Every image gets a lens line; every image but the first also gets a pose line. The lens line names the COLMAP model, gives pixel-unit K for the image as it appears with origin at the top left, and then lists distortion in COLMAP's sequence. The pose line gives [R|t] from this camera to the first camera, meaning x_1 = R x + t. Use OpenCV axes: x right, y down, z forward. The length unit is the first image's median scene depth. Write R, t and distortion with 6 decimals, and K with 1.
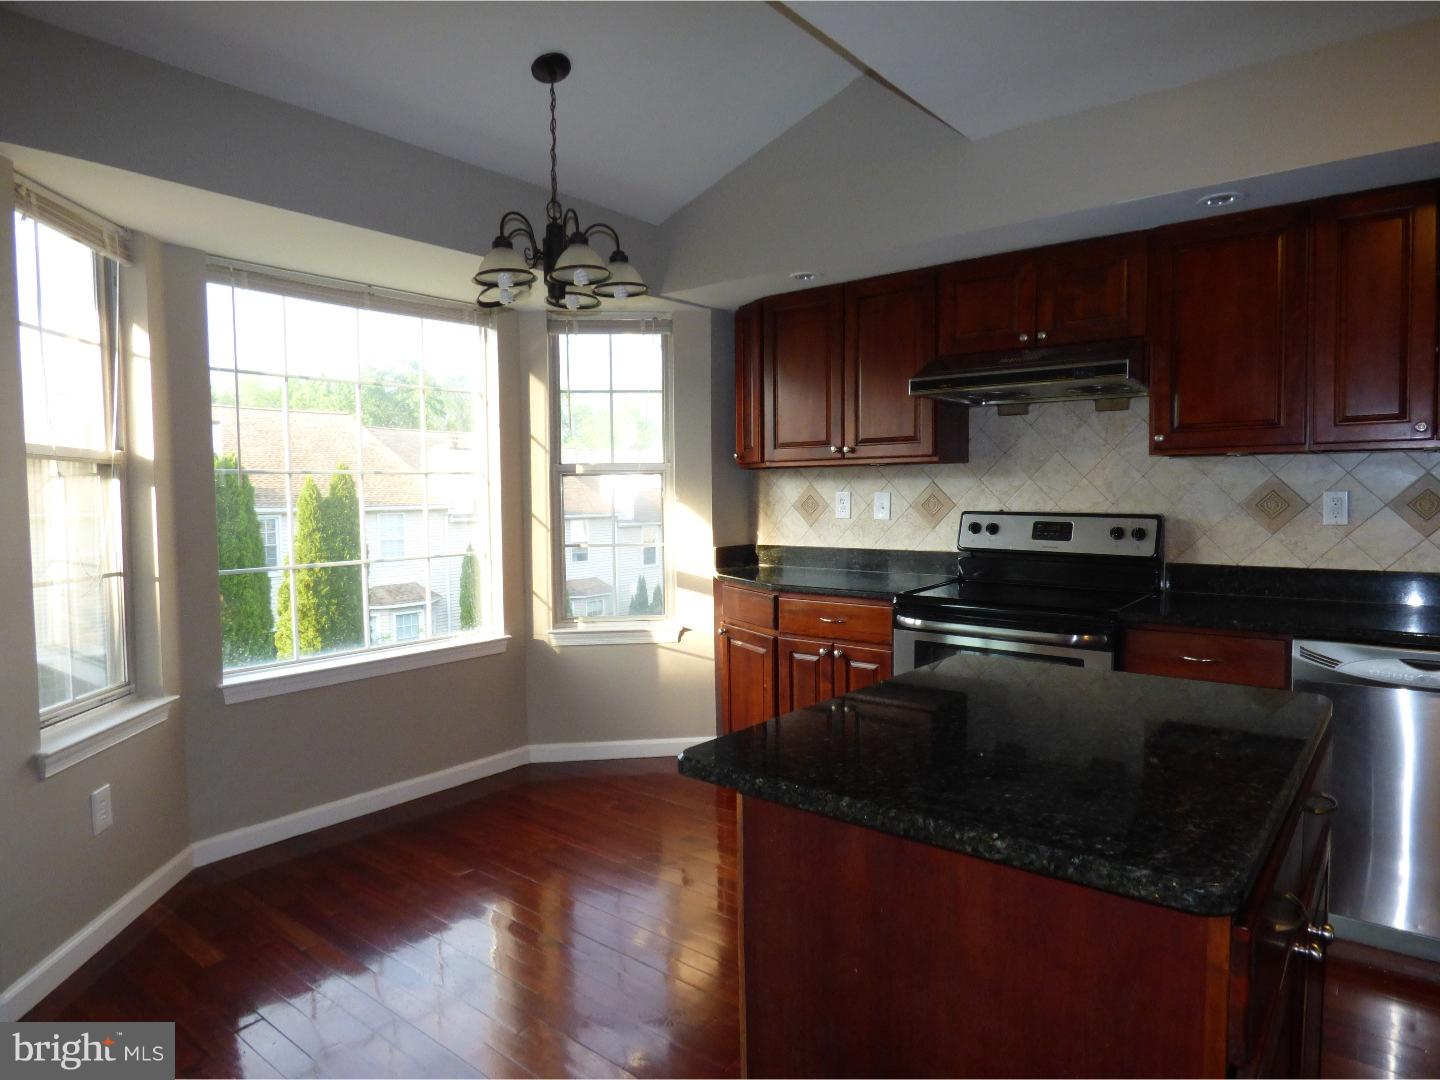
lens RADIAL K [[858.9, 0, 731.4], [0, 858.9, 540.1], [0, 0, 1]] dist [-0.016242, 0.000276]
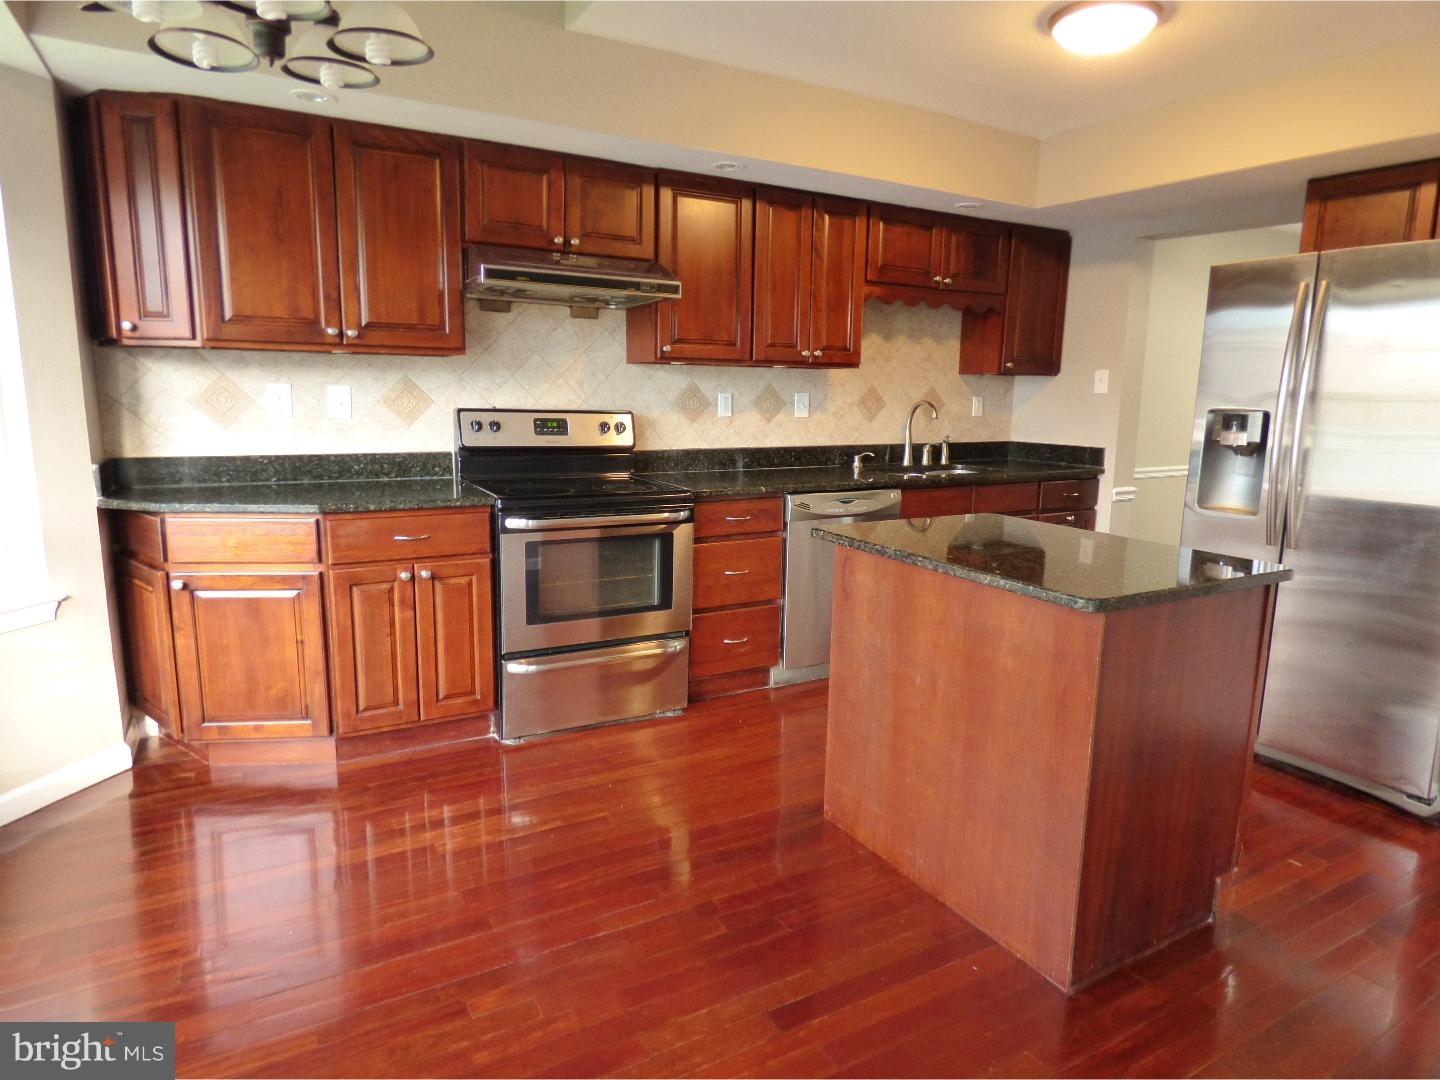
lens RADIAL K [[859.8, 0, 720.0], [0, 859.8, 540.0], [0, 0, 1]] dist [-0.000053, 0.002511]
pose [[0.375550, -0.145173, 0.915362, -0.557237], [0.027578, 0.988969, 0.145532, -0.021387], [-0.926392, -0.029411, 0.375411, 0.390630]]
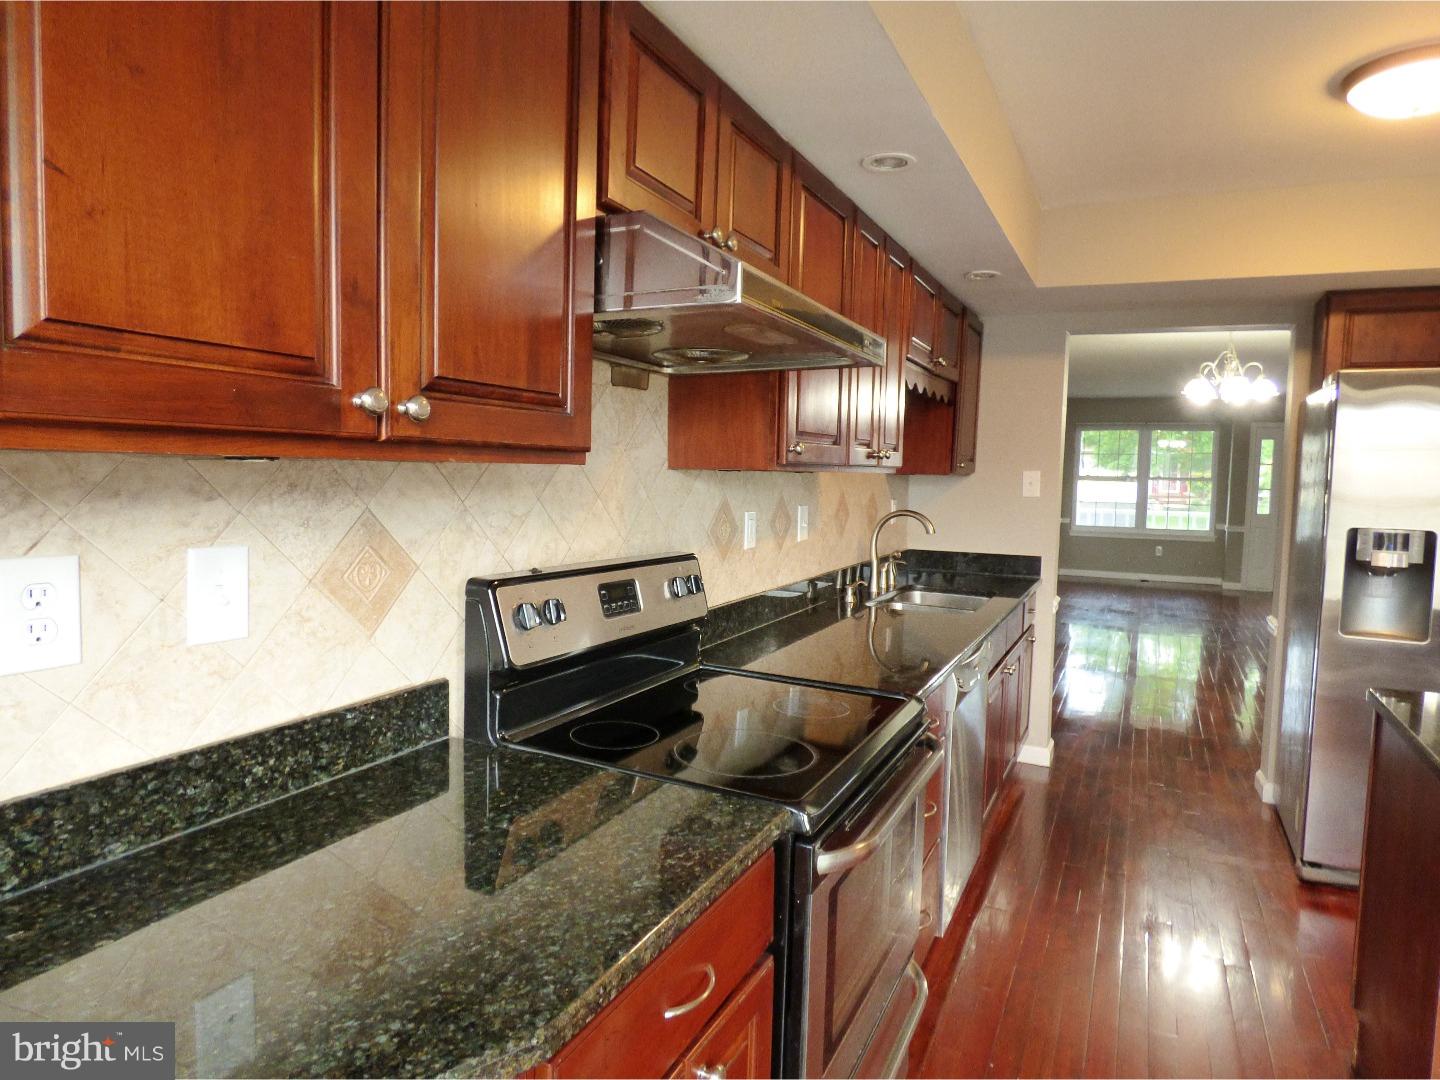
lens RADIAL K [[858.9, 0, 731.4], [0, 858.9, 540.1], [0, 0, 1]] dist [-0.016242, 0.000276]
pose [[-0.218457, -0.071390, 0.973232, -0.166731], [0.034105, 0.996153, 0.080727, -0.088490], [-0.975250, 0.050827, -0.215182, 1.044419]]
